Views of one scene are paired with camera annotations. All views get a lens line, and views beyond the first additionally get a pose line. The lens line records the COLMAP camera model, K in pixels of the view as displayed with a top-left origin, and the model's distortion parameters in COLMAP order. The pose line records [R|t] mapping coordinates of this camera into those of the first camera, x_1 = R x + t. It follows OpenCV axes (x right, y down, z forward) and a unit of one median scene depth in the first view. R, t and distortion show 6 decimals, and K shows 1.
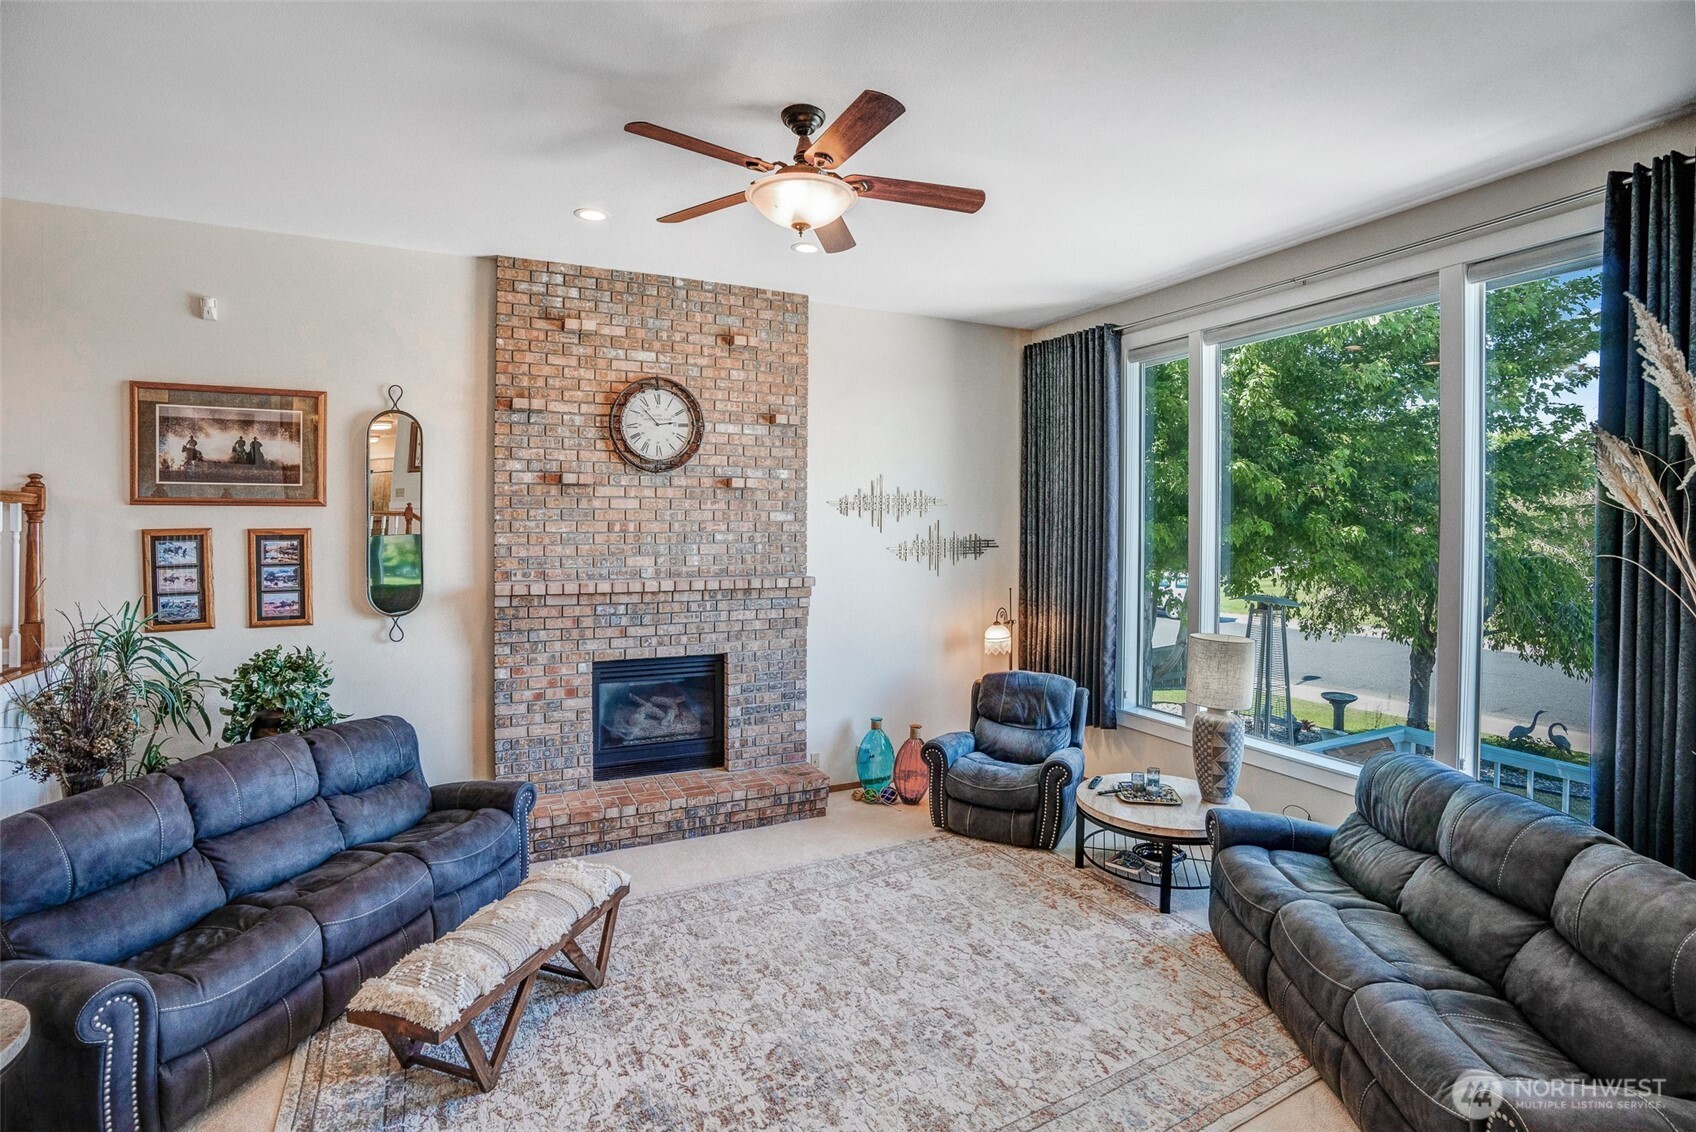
lens RADIAL K [[802.5, 0, 842.1], [0, 802.5, 551.4], [0, 0, 1]] dist [-0.053013, 0.018322]
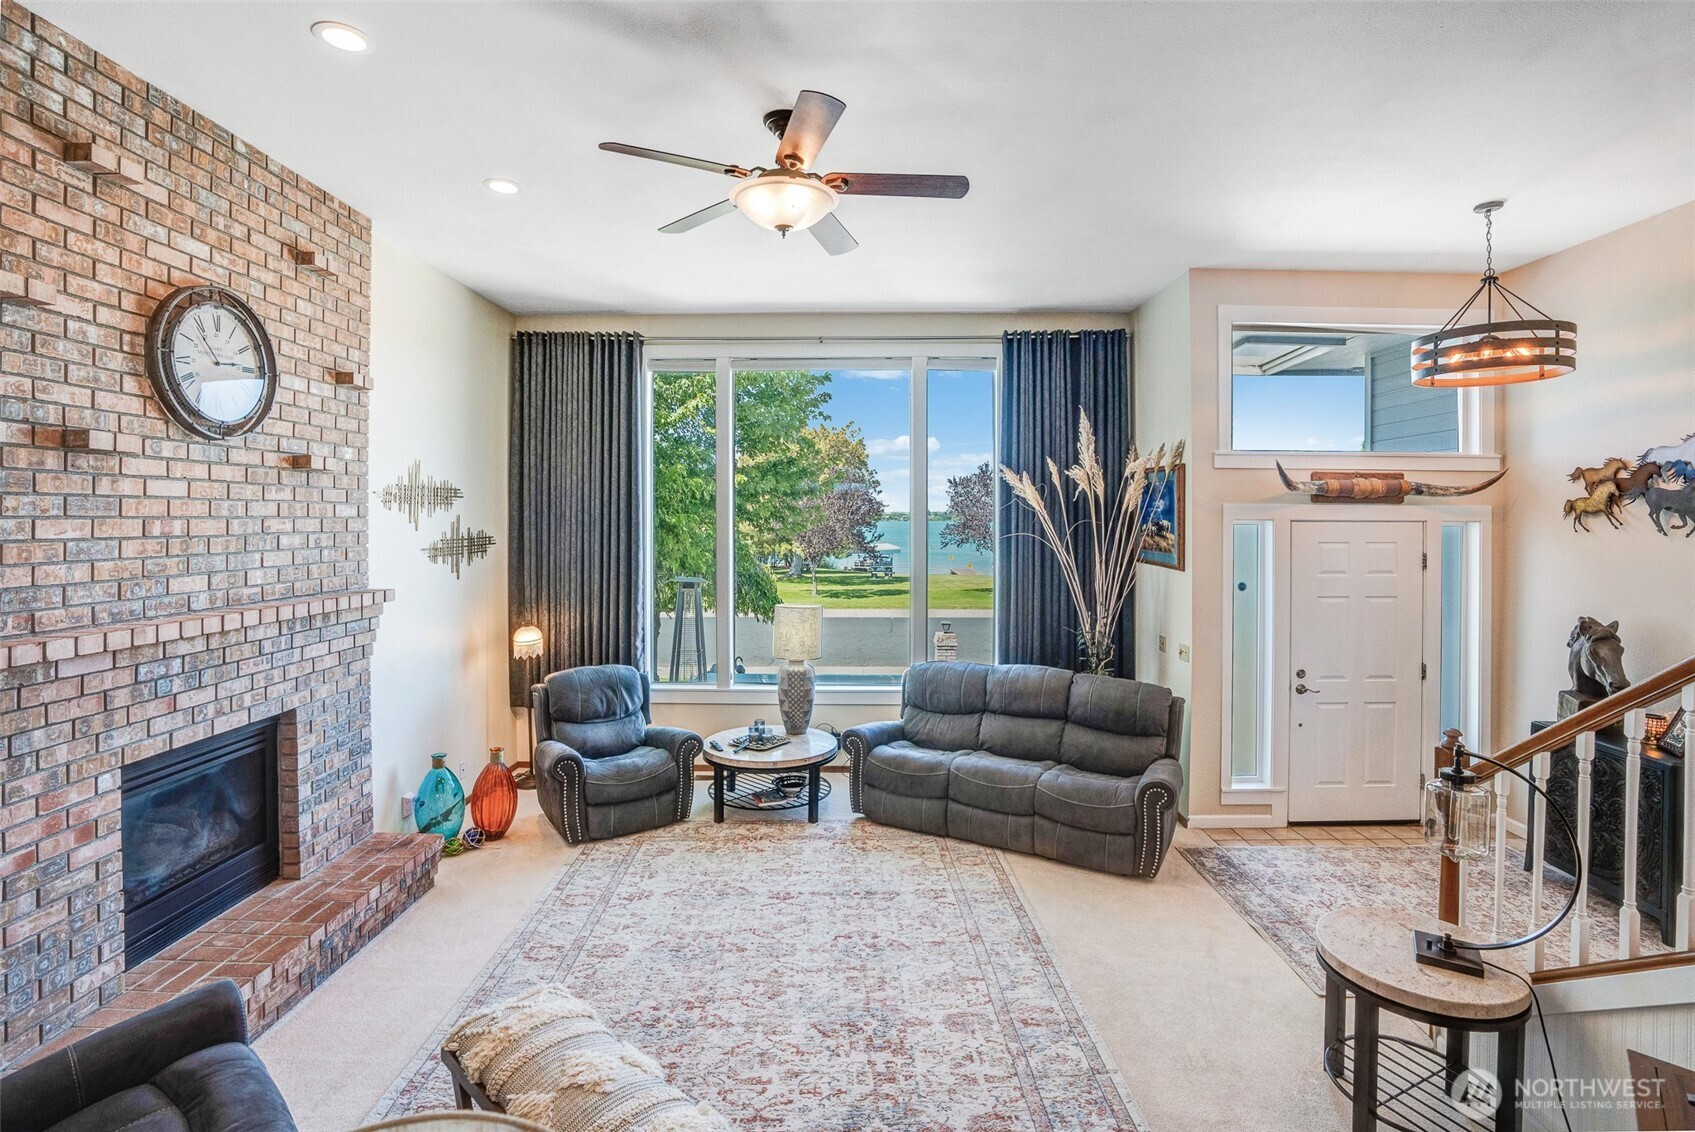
lens RADIAL K [[802.0, 0, 855.3], [0, 802.0, 551.5], [0, 0, 1]] dist [-0.053013, 0.018322]
pose [[0.441455, -0.039913, 0.896395, -0.568705], [0.031835, 0.999078, 0.028808, -0.013515], [-0.896719, 0.015819, 0.442318, 0.288573]]
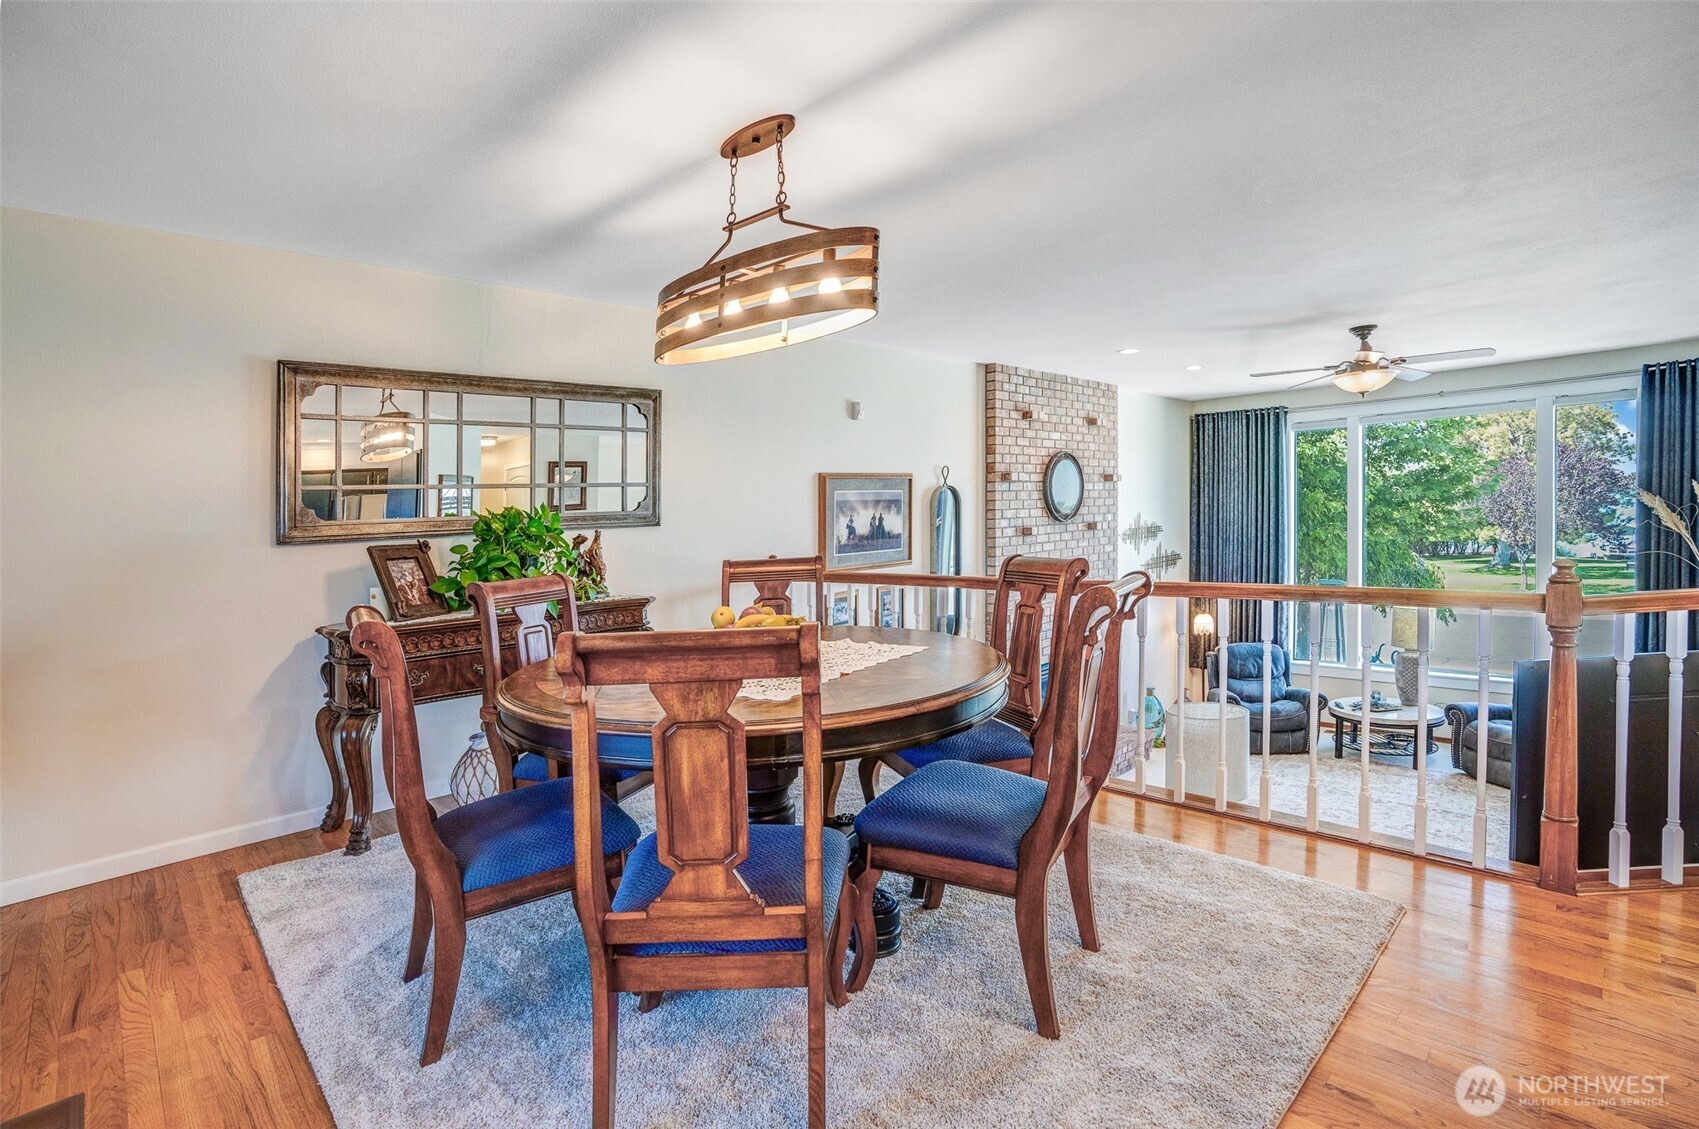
lens RADIAL K [[803.9, 0, 846.2], [0, 803.9, 574.8], [0, 0, 1]] dist [-0.053013, 0.018322]
pose [[0.946060, -0.069124, 0.316533, -1.027655], [0.058980, 0.997395, 0.041529, -0.088605], [-0.318579, -0.020620, 0.947672, -0.167615]]
